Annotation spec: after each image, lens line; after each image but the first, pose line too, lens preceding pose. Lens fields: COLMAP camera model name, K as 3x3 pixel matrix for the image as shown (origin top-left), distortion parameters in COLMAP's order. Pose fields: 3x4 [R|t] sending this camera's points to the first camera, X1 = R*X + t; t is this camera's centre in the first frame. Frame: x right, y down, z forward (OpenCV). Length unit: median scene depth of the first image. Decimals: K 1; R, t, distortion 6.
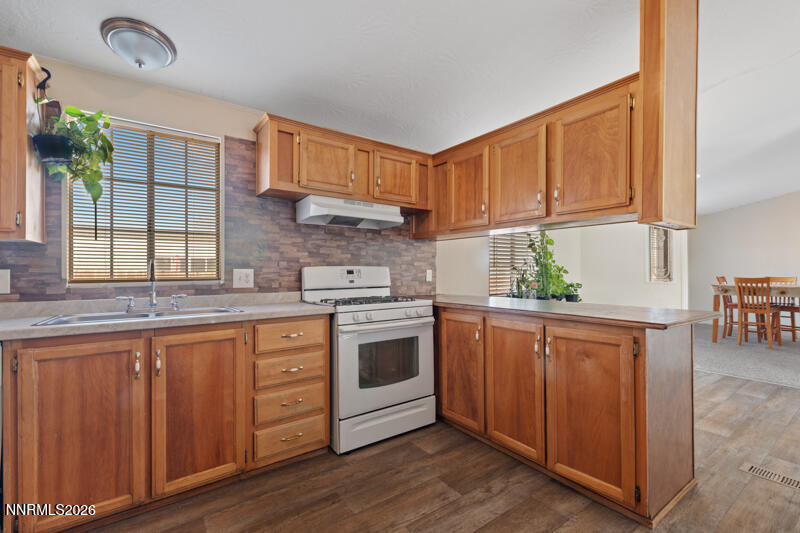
lens RADIAL K [[349.7, 0, 402.7], [0, 349.7, 269.9], [0, 0, 1]] dist [0.003825, -0.001186]
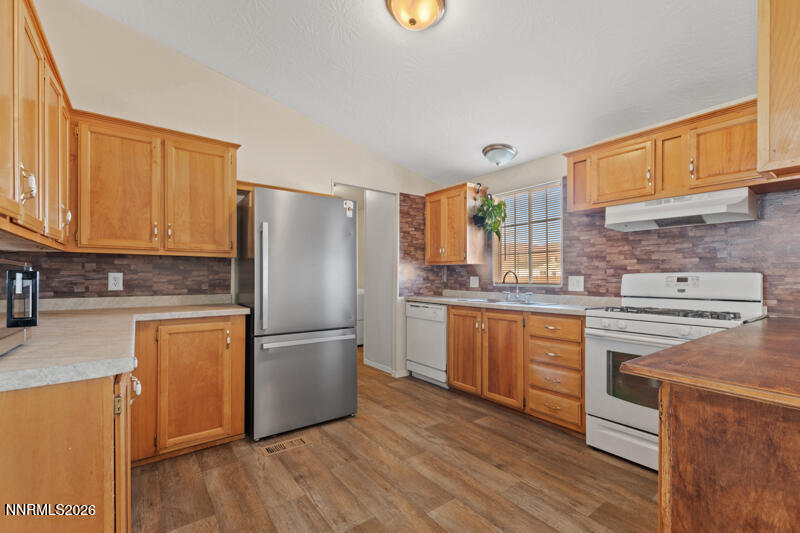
lens RADIAL K [[349.7, 0, 399.4], [0, 349.7, 273.9], [0, 0, 1]] dist [0.003825, -0.001186]
pose [[0.014831, -0.007962, -0.999858, 0.768633], [-0.000770, 0.999968, -0.007974, -0.000244], [0.999890, 0.000888, 0.014825, 0.331209]]
